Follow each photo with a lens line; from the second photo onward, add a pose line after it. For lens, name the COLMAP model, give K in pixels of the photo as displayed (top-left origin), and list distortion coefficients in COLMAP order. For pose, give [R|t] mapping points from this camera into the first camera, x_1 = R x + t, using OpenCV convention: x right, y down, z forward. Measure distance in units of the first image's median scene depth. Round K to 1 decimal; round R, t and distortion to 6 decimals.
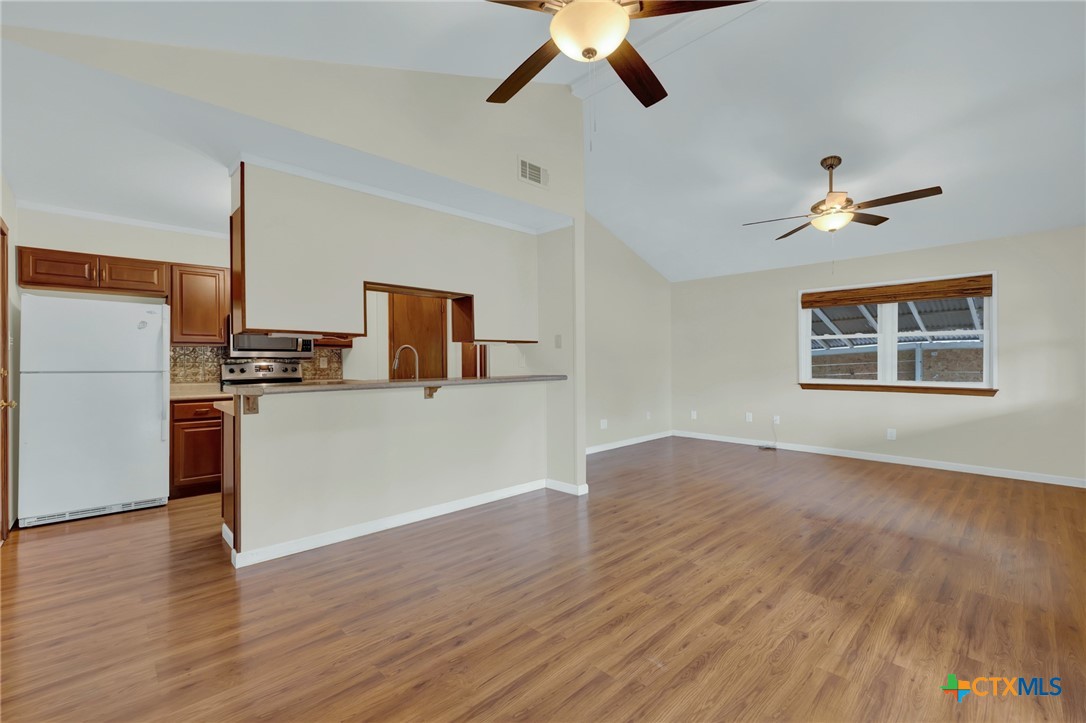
lens RADIAL K [[471.2, 0, 527.5], [0, 471.2, 358.4], [0, 0, 1]] dist [-0.008683, 0.004736]
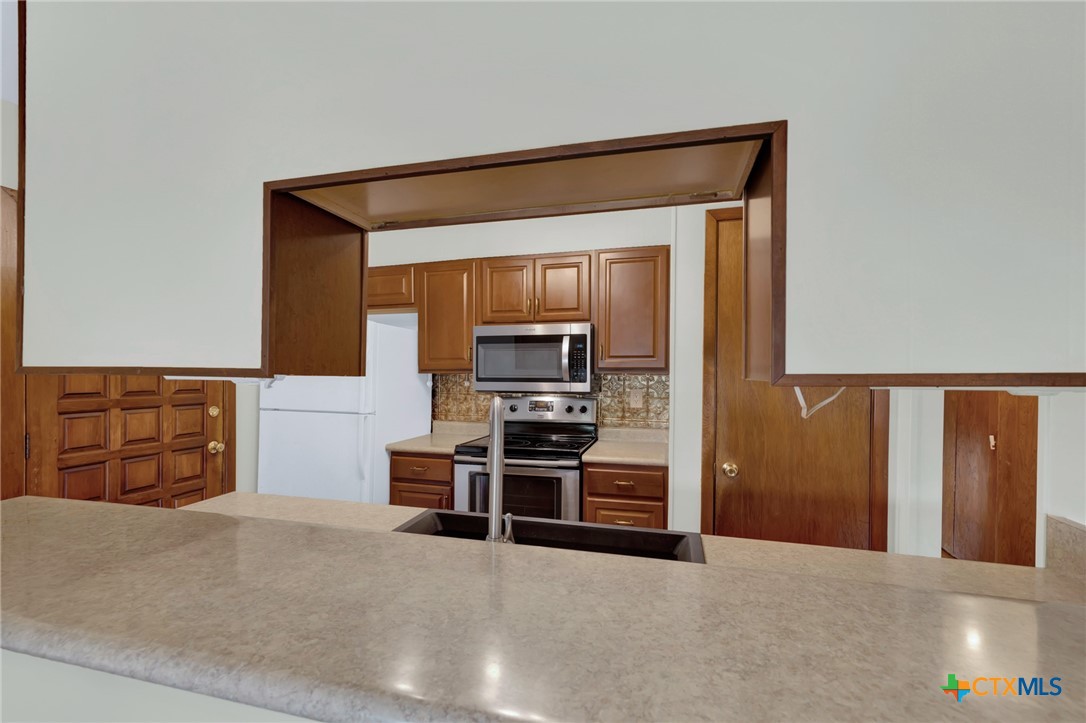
lens RADIAL K [[471.2, 0, 538.5], [0, 471.2, 369.5], [0, 0, 1]] dist [-0.008683, 0.004736]
pose [[0.519914, 0.004081, -0.854209, -0.011264], [0.005920, 0.999947, 0.008380, -0.034767], [0.854198, -0.009414, 0.519862, 0.671378]]
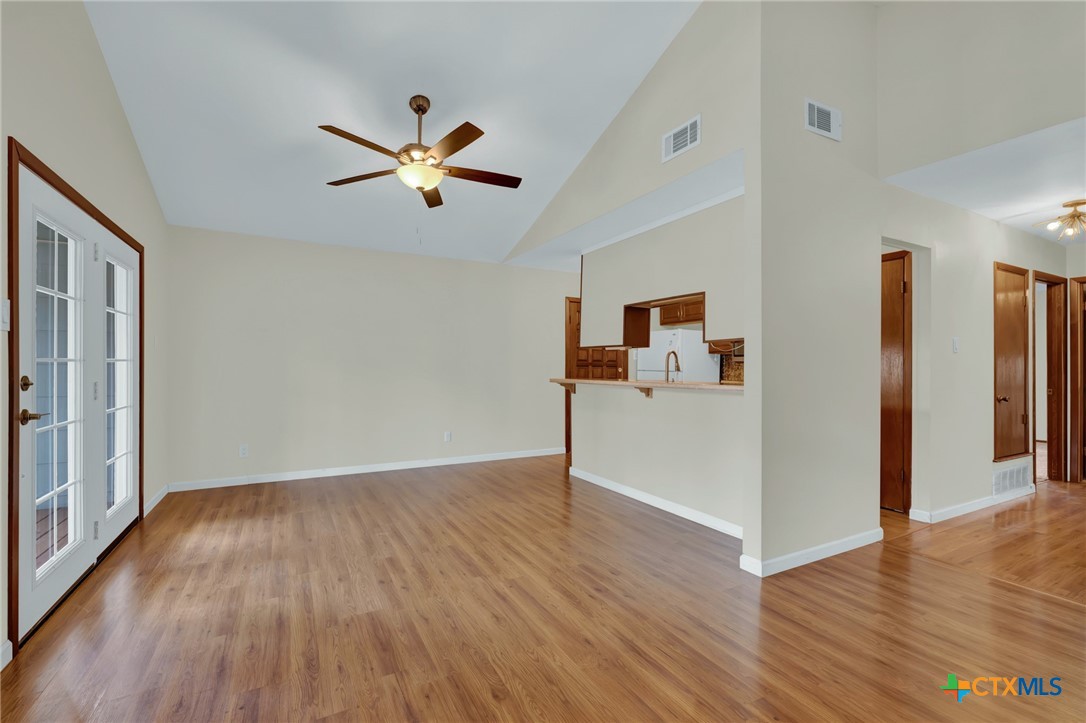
lens RADIAL K [[471.2, 0, 538.3], [0, 471.2, 361.7], [0, 0, 1]] dist [-0.008683, 0.004736]
pose [[-0.252267, -0.007117, -0.967632, 0.683122], [0.004687, 0.999952, -0.008577, 0.005245], [0.967646, -0.006699, -0.252222, 0.744946]]
